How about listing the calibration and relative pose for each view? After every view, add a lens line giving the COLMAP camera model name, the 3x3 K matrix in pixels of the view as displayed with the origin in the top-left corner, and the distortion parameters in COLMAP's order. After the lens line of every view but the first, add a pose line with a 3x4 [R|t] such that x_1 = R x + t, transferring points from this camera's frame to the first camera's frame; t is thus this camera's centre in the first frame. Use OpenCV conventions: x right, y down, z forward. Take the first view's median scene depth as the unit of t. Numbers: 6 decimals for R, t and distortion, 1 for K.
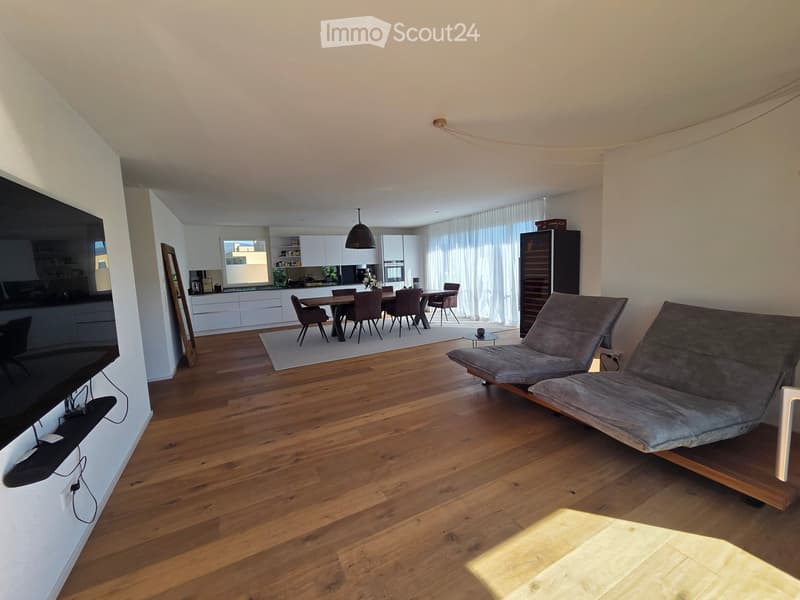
lens RADIAL K [[328.2, 0, 402.7], [0, 328.2, 294.9], [0, 0, 1]] dist [0.004365, -0.000513]
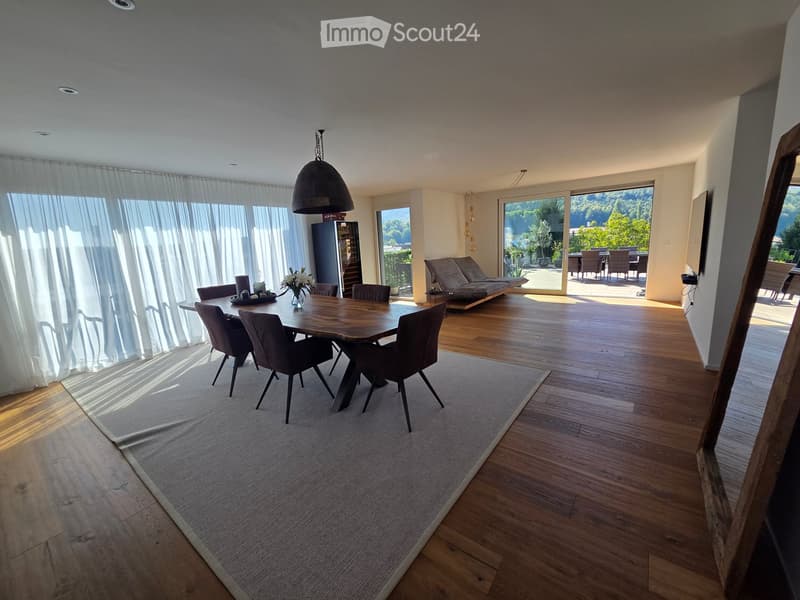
lens RADIAL K [[328.2, 0, 405.2], [0, 328.2, 296.6], [0, 0, 1]] dist [0.004365, -0.000513]
pose [[-0.422633, -0.091759, 0.901644, -0.490049], [0.152362, 0.973509, 0.170490, -0.061278], [-0.893402, 0.209431, -0.397456, 0.844169]]
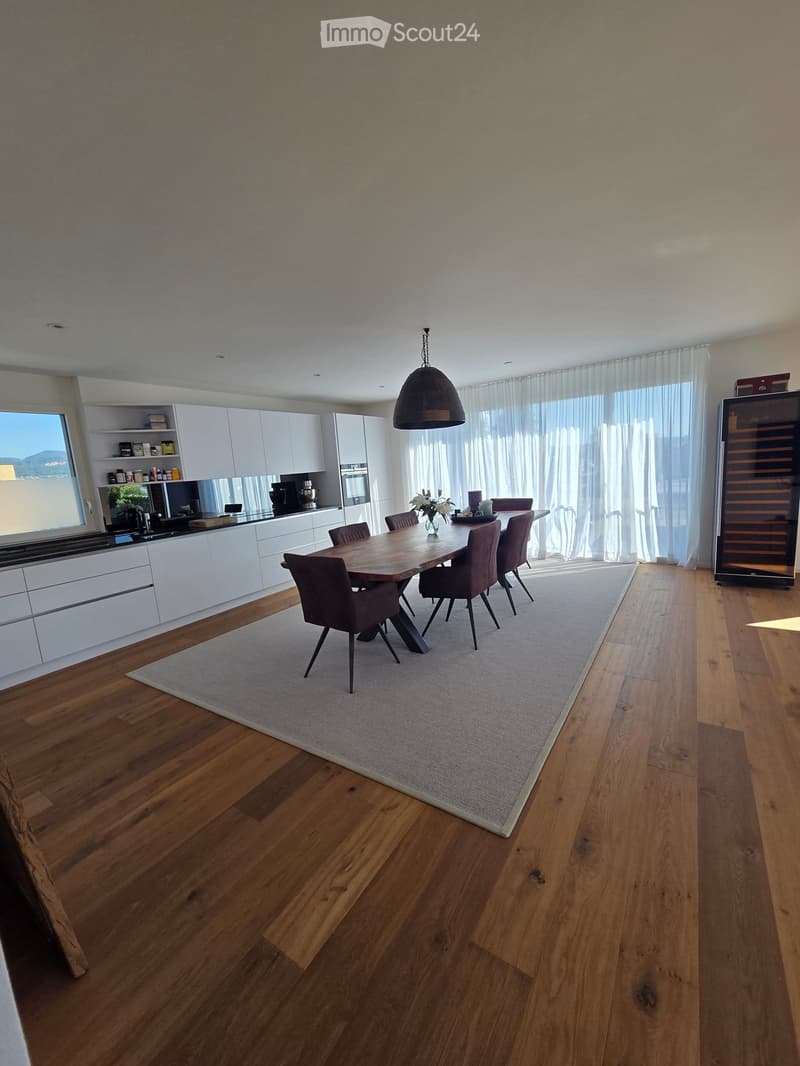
lens RADIAL K [[437.4, 0, 404.3], [0, 437.4, 537.2], [0, 0, 1]] dist [0.004365, -0.000513]
pose [[0.879075, -0.099904, 0.466097, -0.327510], [0.080864, 0.994873, 0.060732, -0.026705], [-0.469775, -0.015697, 0.882647, 0.385026]]
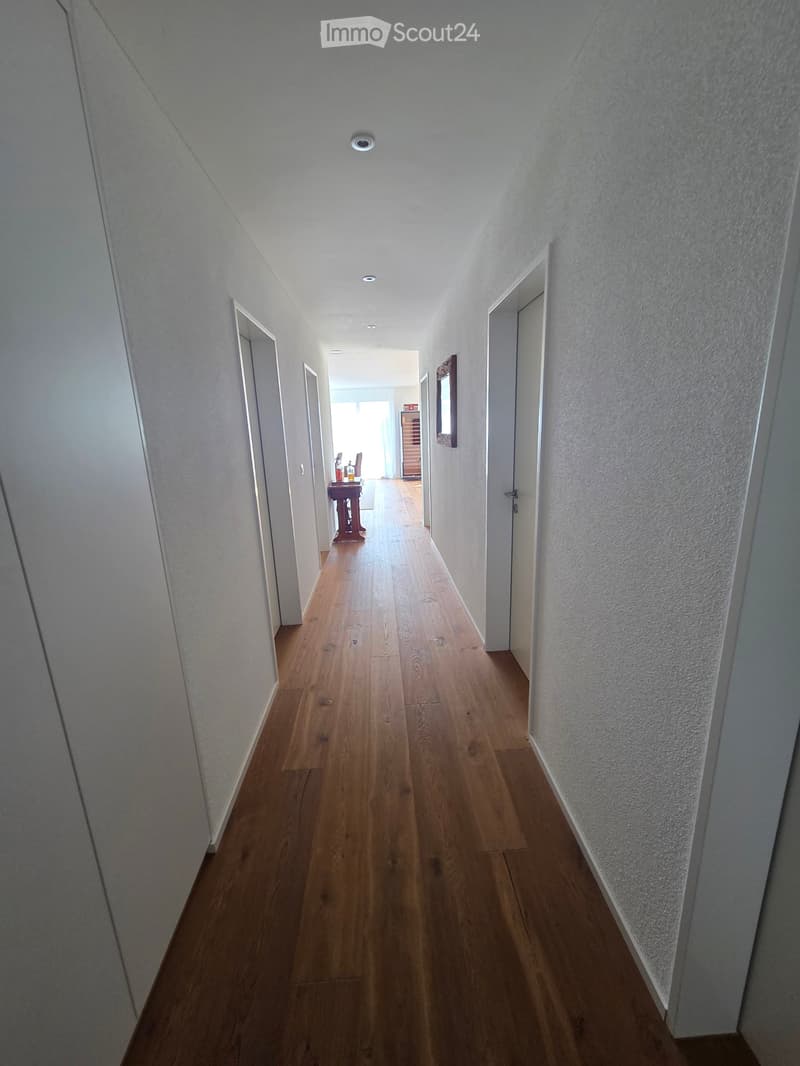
lens RADIAL K [[437.4, 0, 401.0], [0, 437.4, 533.0], [0, 0, 1]] dist [0.004365, -0.000513]
pose [[0.430501, -0.188954, 0.882590, -1.008381], [0.098219, 0.981842, 0.162295, 0.027062], [-0.897230, 0.016820, 0.441243, 0.072764]]
